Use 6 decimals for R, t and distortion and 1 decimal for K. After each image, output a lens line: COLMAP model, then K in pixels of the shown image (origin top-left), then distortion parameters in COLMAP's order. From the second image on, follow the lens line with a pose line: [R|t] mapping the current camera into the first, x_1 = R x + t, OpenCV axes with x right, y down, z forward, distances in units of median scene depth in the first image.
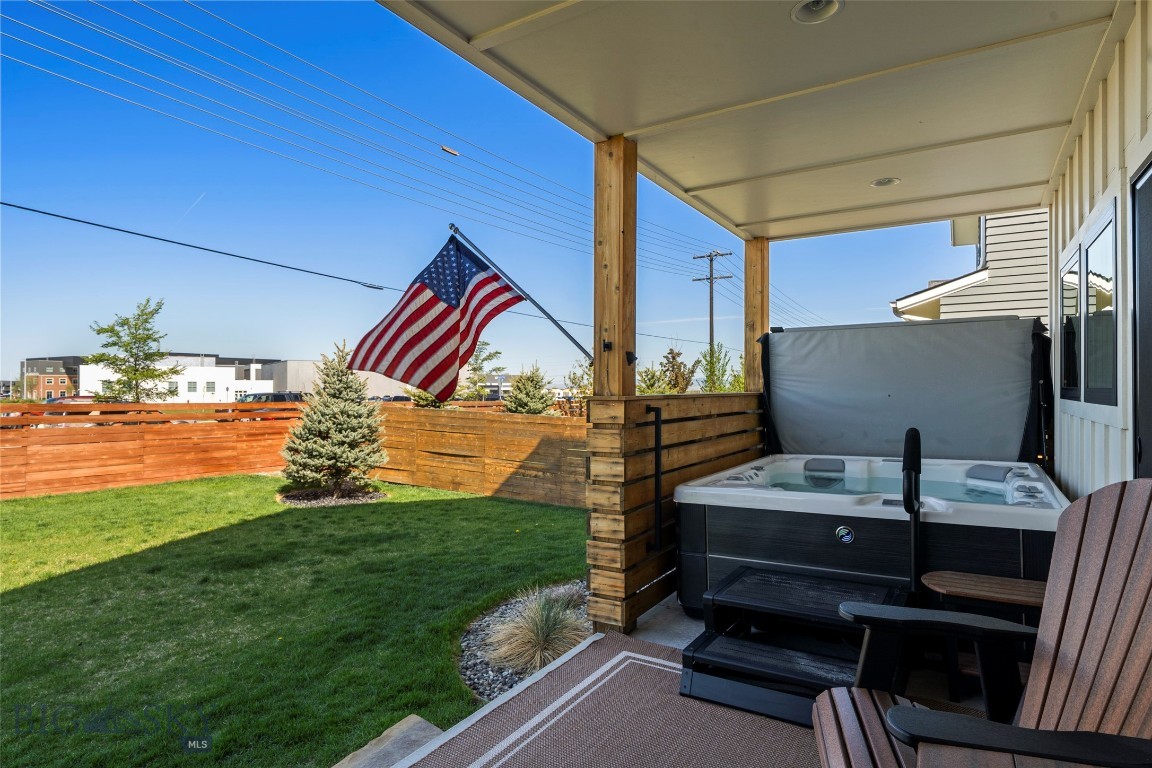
lens RADIAL K [[642.4, 0, 576.2], [0, 642.4, 384.7], [0, 0, 1]] dist [-0.012713, -0.002844]
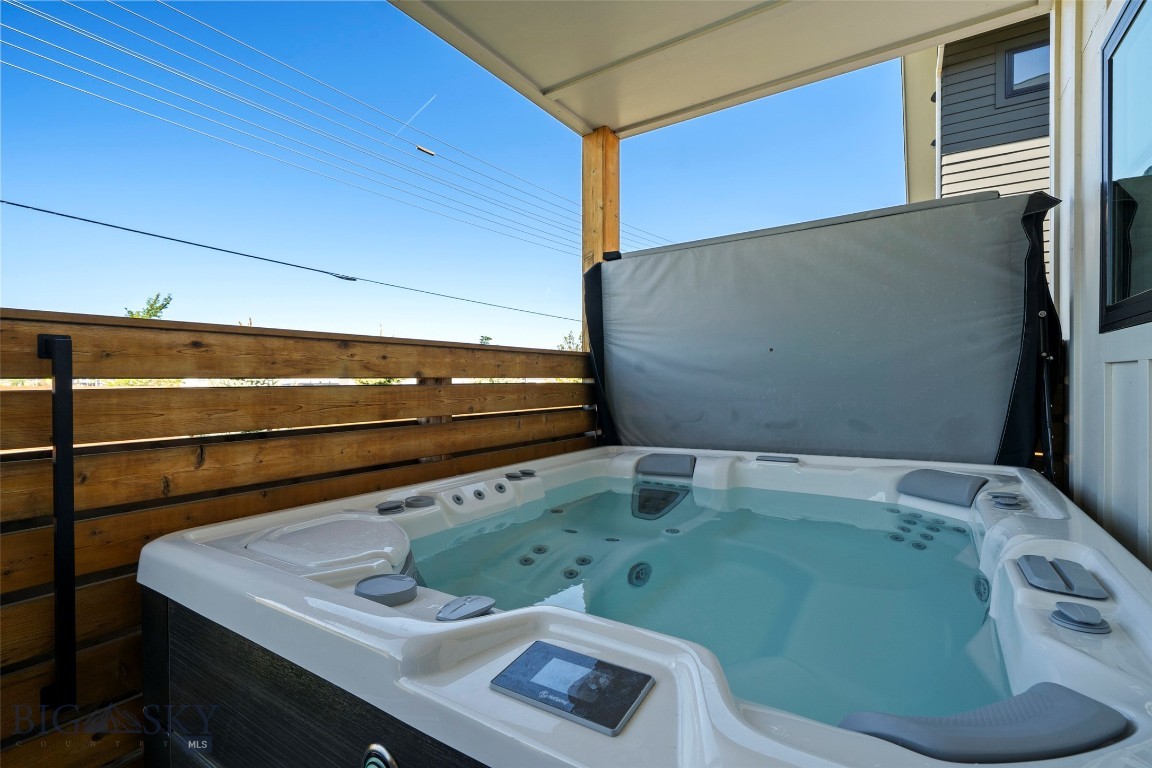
lens RADIAL K [[541.2, 0, 577.8], [0, 541.2, 383.8], [0, 0, 1]] dist [-0.003795, 0.000097]
pose [[0.999628, -0.005854, -0.026629, 0.297479], [0.006228, 0.999882, 0.014012, 0.037512], [0.026544, -0.014173, 0.999547, 0.452968]]
